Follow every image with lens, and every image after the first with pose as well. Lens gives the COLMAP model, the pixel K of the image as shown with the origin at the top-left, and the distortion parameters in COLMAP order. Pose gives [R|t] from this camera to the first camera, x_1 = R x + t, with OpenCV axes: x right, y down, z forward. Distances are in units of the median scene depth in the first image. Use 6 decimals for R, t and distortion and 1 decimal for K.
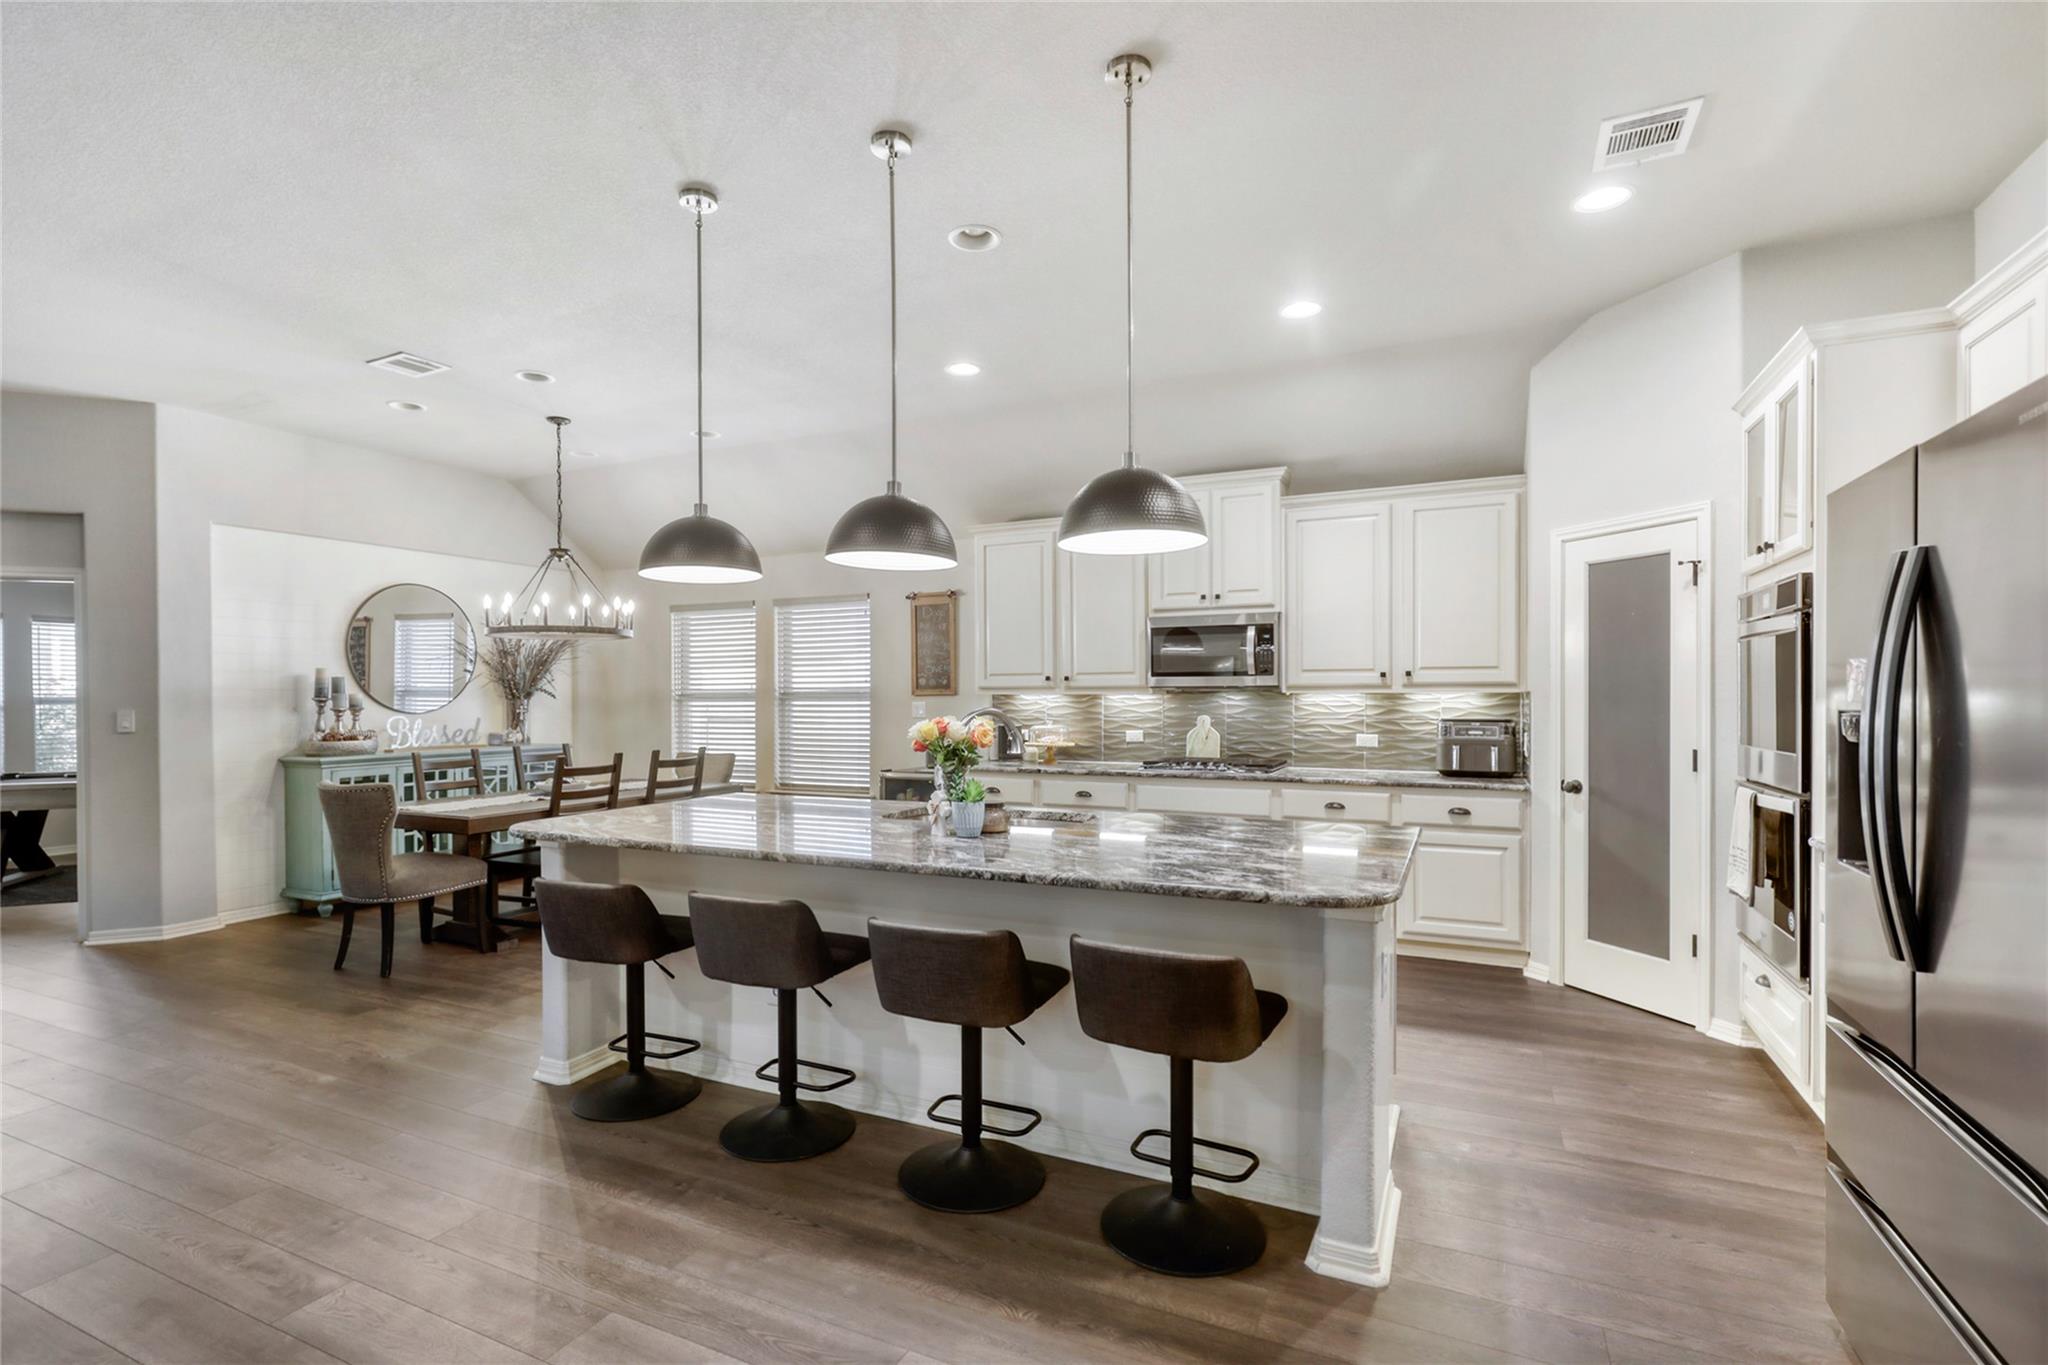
lens RADIAL K [[944.7, 0, 1006.9], [0, 944.7, 699.5], [0, 0, 1]] dist [-0.024575, 0.009128]
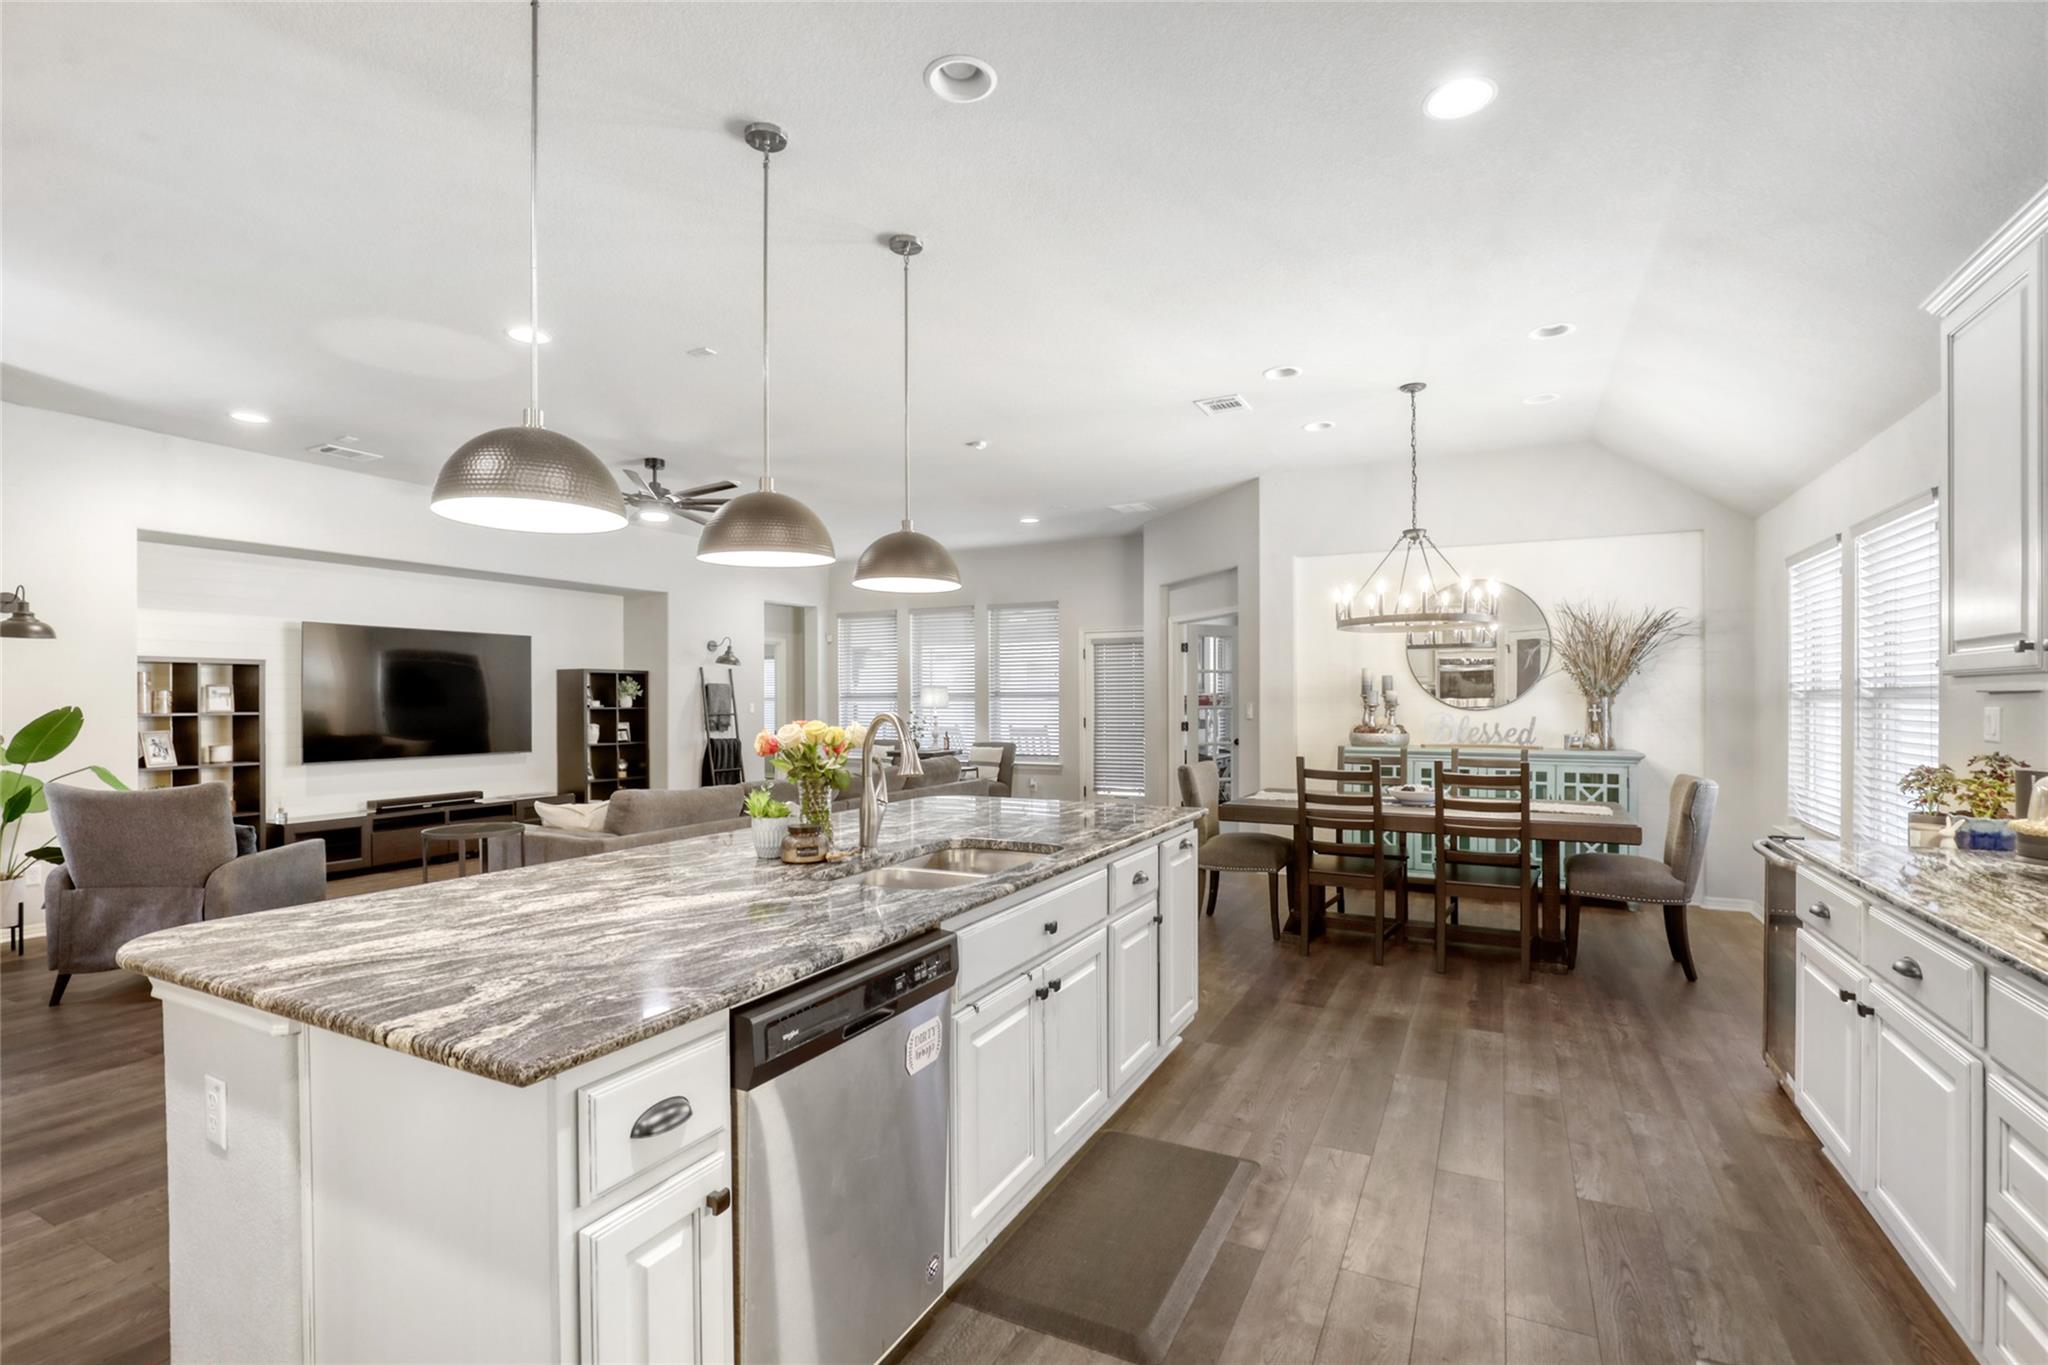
lens RADIAL K [[944.7, 0, 1021.8], [0, 944.7, 701.9], [0, 0, 1]] dist [-0.024575, 0.009128]
pose [[-0.033609, 0.010604, -0.999379, 0.454470], [0.003841, 0.999938, 0.010480, -0.006517], [0.999428, -0.003487, -0.033648, 0.680325]]
